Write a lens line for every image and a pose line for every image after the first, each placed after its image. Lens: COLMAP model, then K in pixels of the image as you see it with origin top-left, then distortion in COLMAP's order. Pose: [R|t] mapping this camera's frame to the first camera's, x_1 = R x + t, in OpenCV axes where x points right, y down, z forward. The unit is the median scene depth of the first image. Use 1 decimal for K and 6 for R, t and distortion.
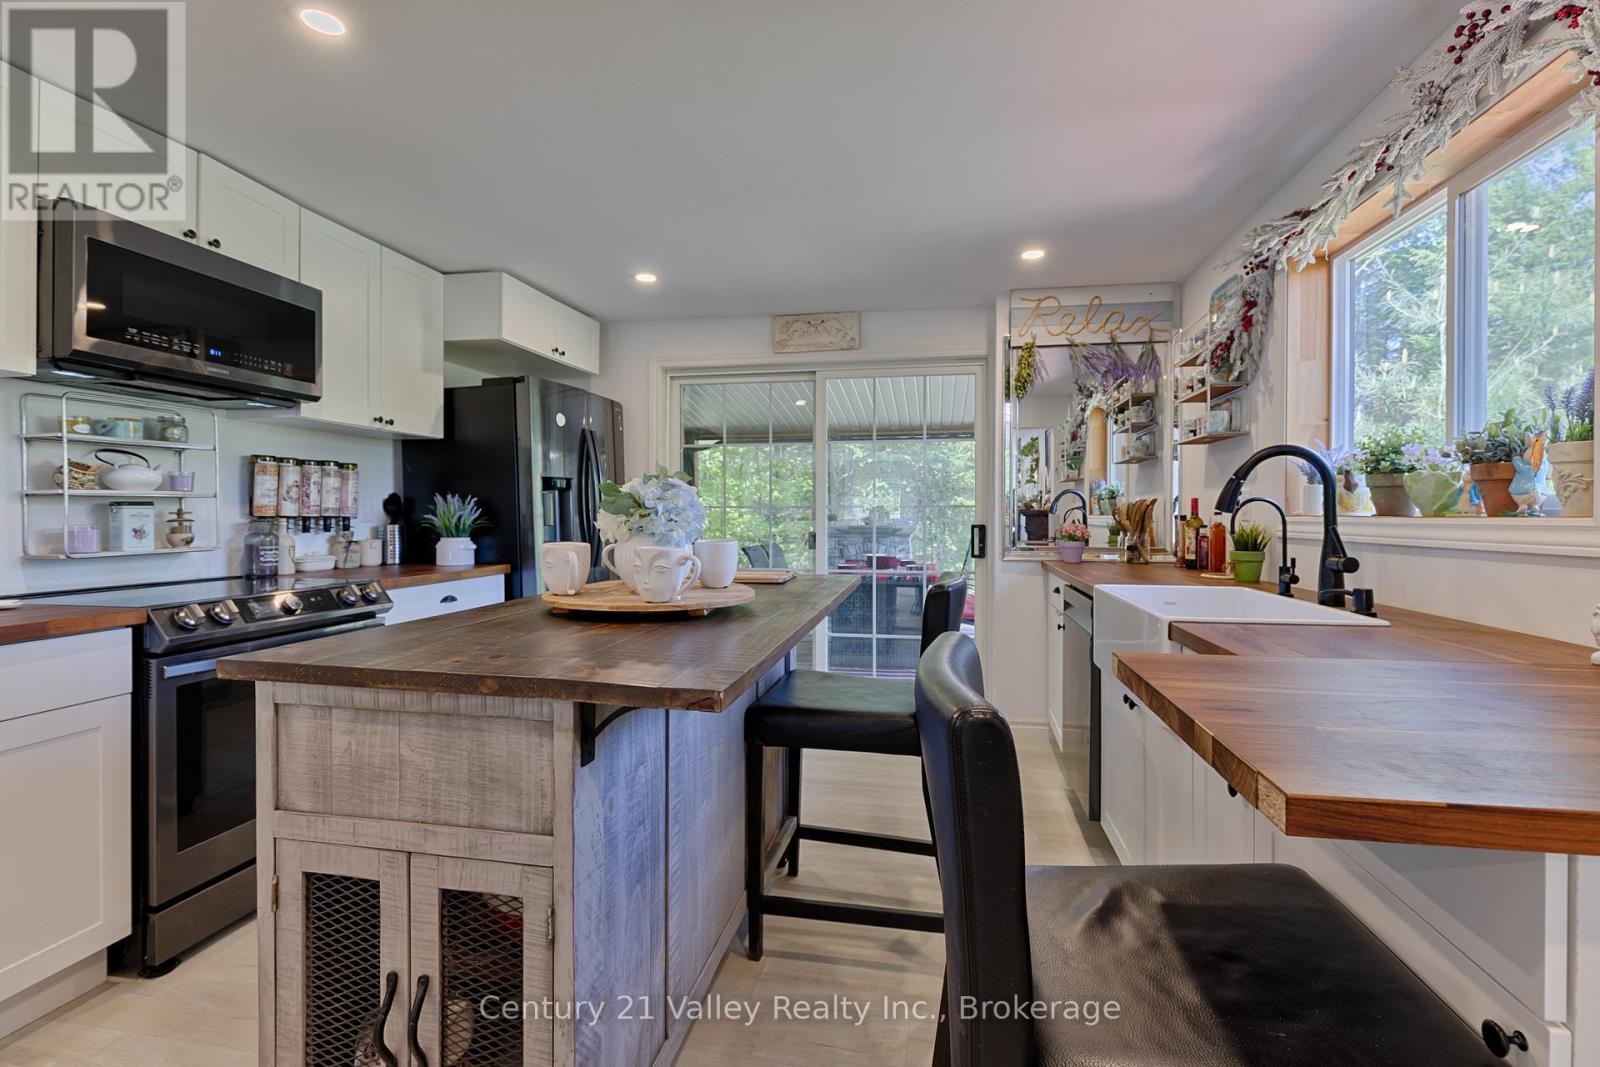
lens RADIAL K [[710.2, 0, 819.9], [0, 710.2, 528.5], [0, 0, 1]] dist [0.004266, -0.000064]
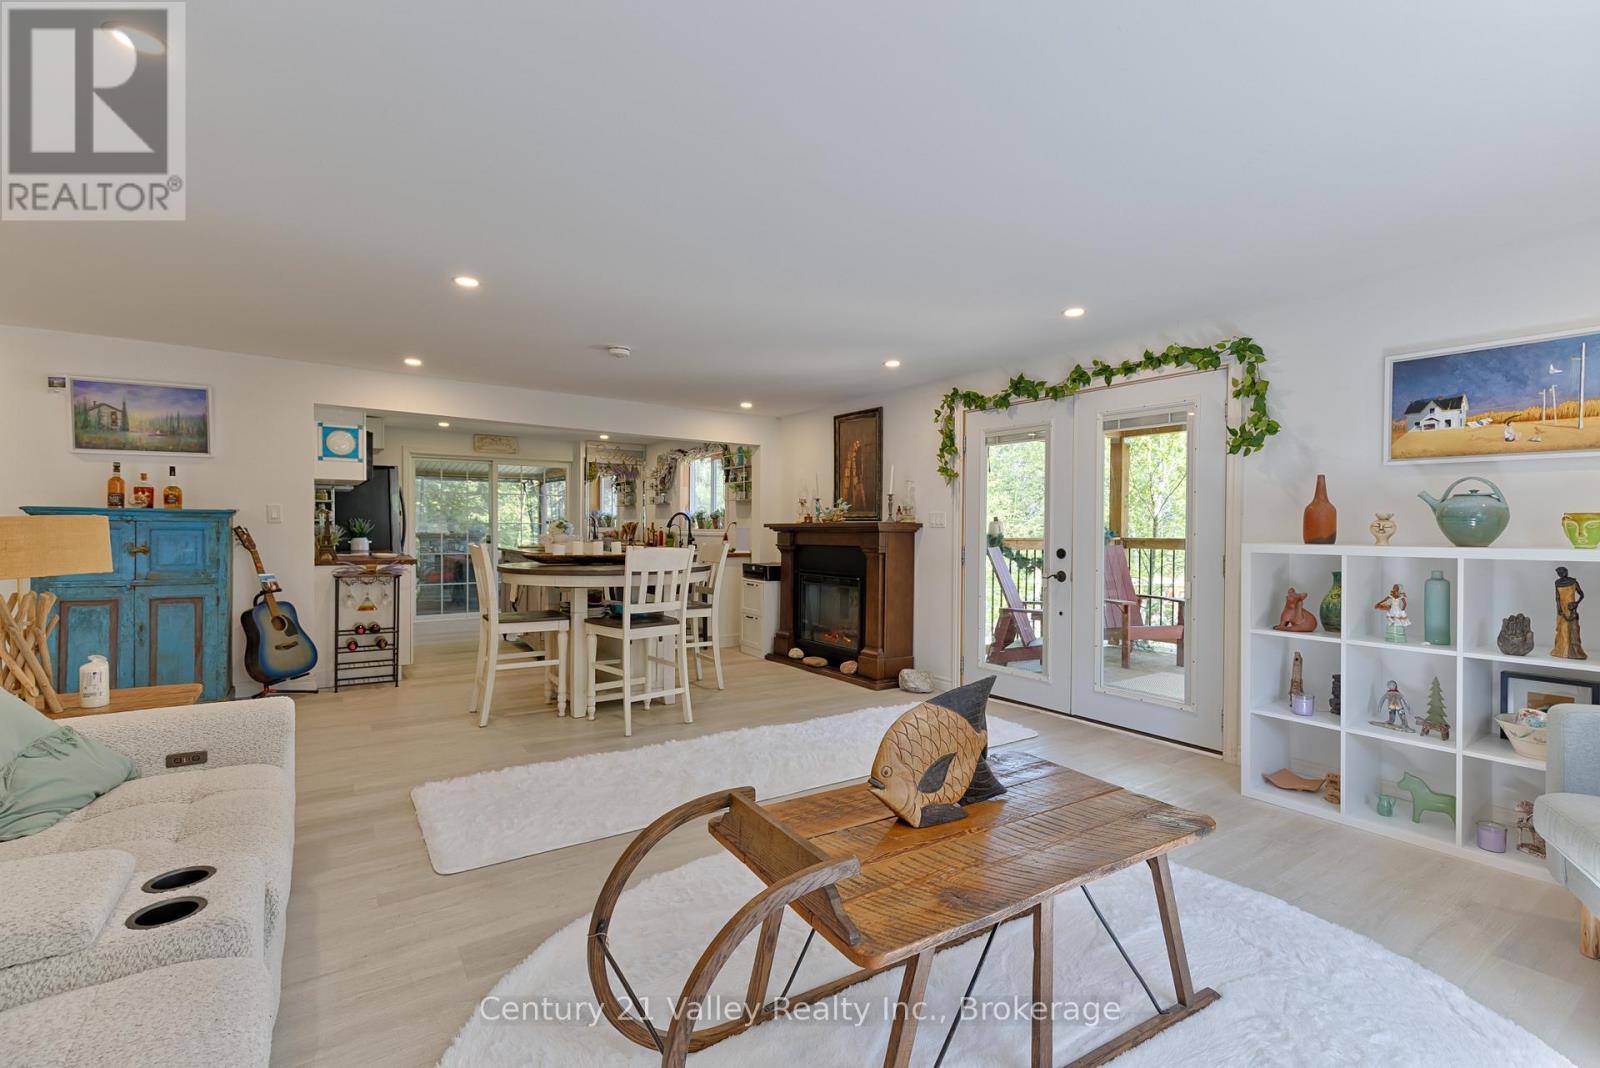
lens RADIAL K [[699.6, 0, 800.0], [0, 699.6, 534.0], [0, 0, 1]] dist [0.001493, 0.000257]
pose [[0.713433, -0.004029, 0.700711, -1.087935], [0.008824, 0.999956, -0.003234, 0.020501], [-0.700667, 0.008490, 0.713437, -1.526169]]
